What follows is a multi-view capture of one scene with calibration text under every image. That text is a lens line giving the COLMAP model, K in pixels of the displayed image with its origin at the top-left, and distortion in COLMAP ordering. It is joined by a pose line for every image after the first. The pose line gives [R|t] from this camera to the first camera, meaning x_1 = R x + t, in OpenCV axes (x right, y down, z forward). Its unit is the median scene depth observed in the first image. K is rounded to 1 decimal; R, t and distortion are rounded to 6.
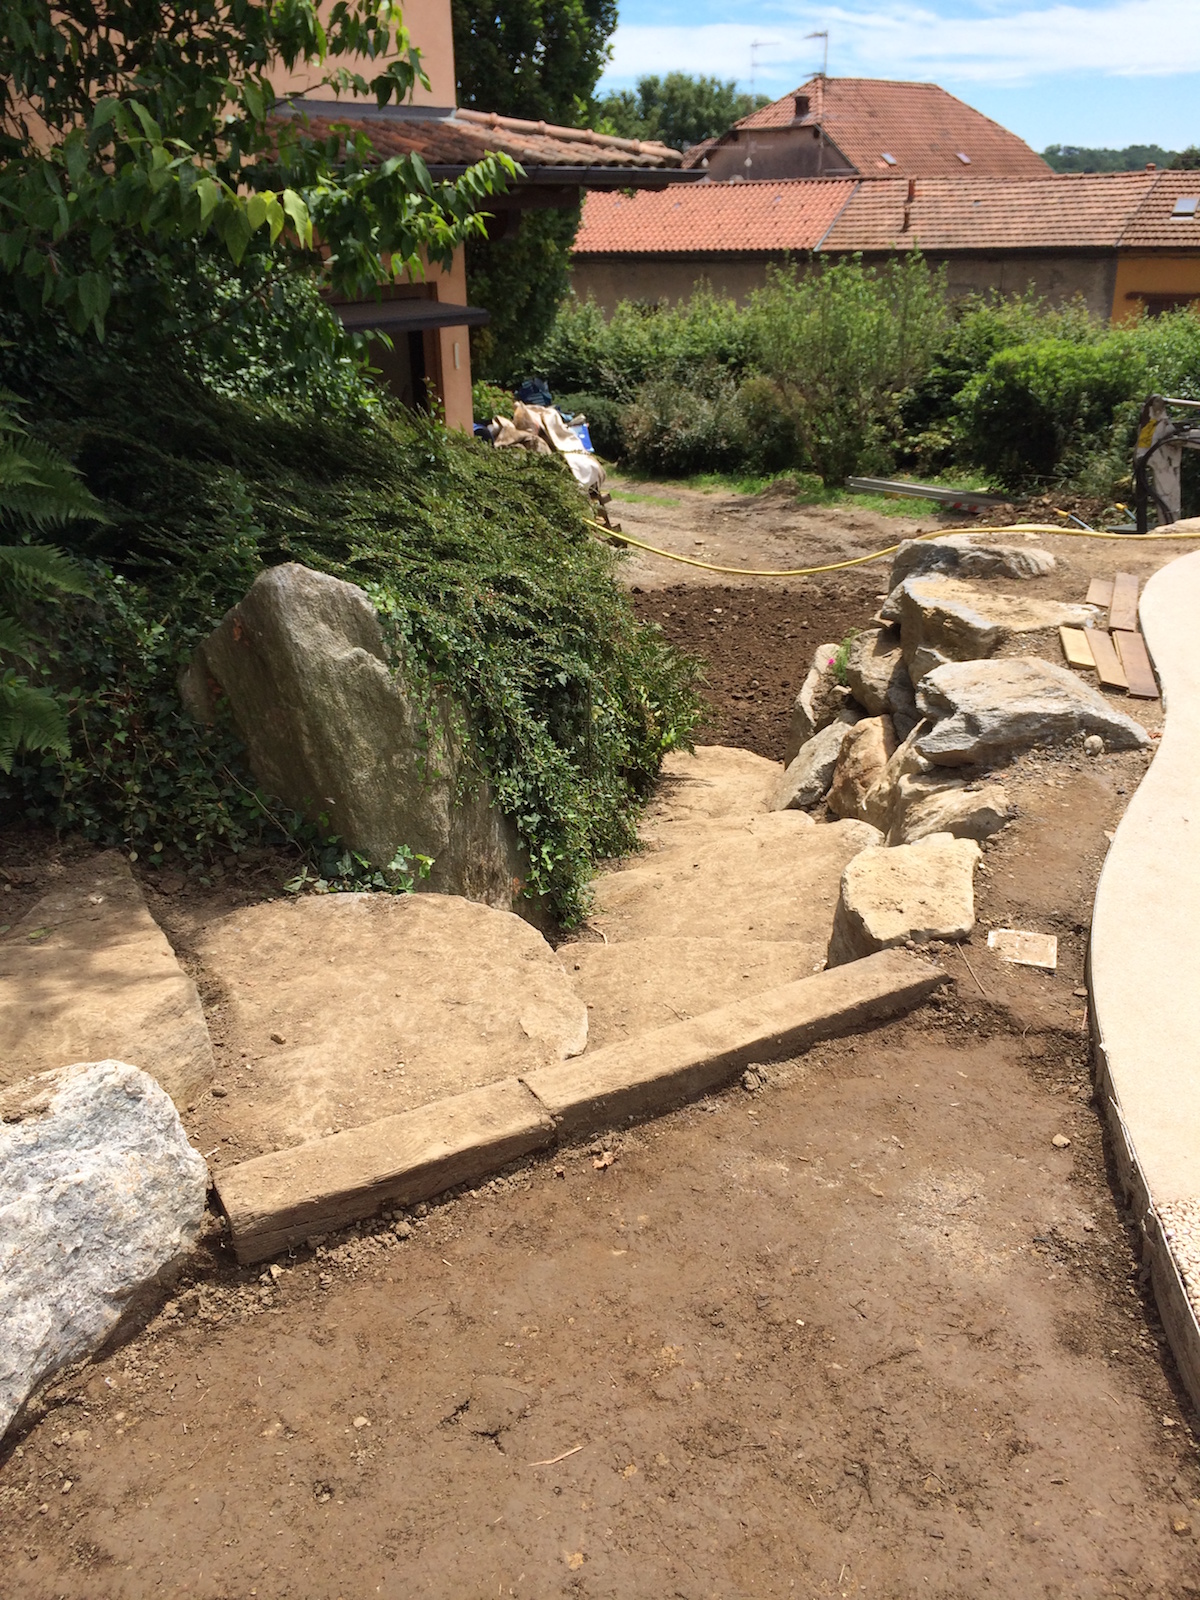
lens RADIAL K [[1378.3, 0, 600.0], [0, 1378.3, 800.0], [0, 0, 1]] dist [0.101662, -0.107537]
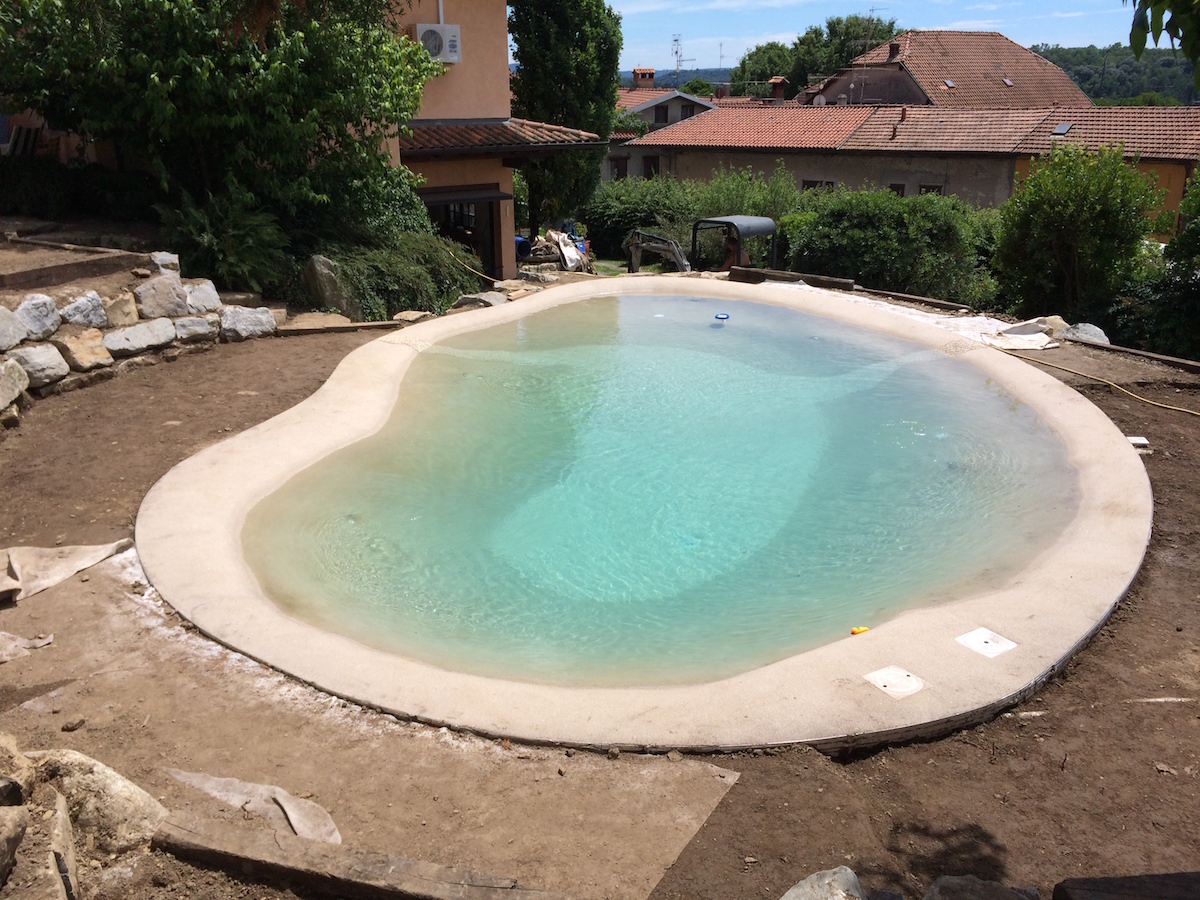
lens RADIAL K [[1033.7, 0, 600.0], [0, 1033.7, 450.0], [0, 0, 1]] dist [0.101662, -0.107537]
pose [[0.974192, 0.084911, -0.209140, 0.423382], [-0.098800, 0.993481, -0.056865, 0.171088], [0.202948, 0.076061, 0.976231, -0.656443]]
